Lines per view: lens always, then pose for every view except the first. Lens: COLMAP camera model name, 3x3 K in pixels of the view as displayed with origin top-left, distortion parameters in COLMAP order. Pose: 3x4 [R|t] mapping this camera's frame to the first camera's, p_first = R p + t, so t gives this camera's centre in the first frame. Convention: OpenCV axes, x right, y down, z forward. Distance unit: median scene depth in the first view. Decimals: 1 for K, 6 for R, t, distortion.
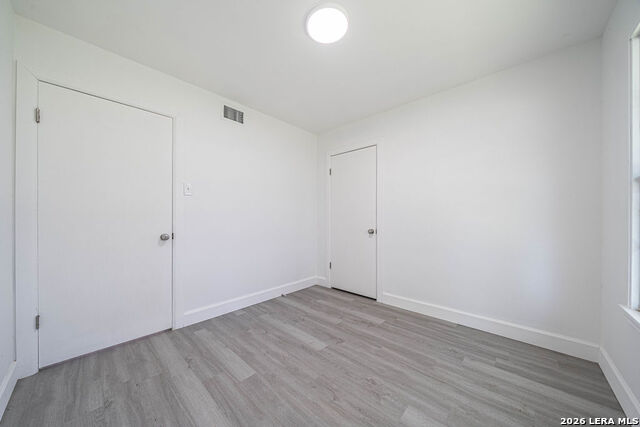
lens RADIAL K [[217.8, 0, 321.2], [0, 217.8, 219.2], [0, 0, 1]] dist [-0.000010, -0.000027]
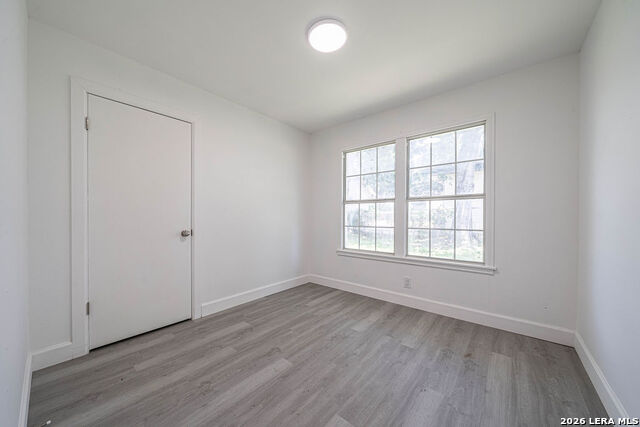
lens RADIAL K [[236.8, 0, 300.9], [0, 236.8, 219.7], [0, 0, 1]] dist [0.000389, 0.000036]
pose [[-0.016166, -0.011185, 0.999807, -0.828845], [0.000770, 0.999937, 0.011199, -0.000050], [-0.999869, 0.000951, -0.016156, 0.833033]]
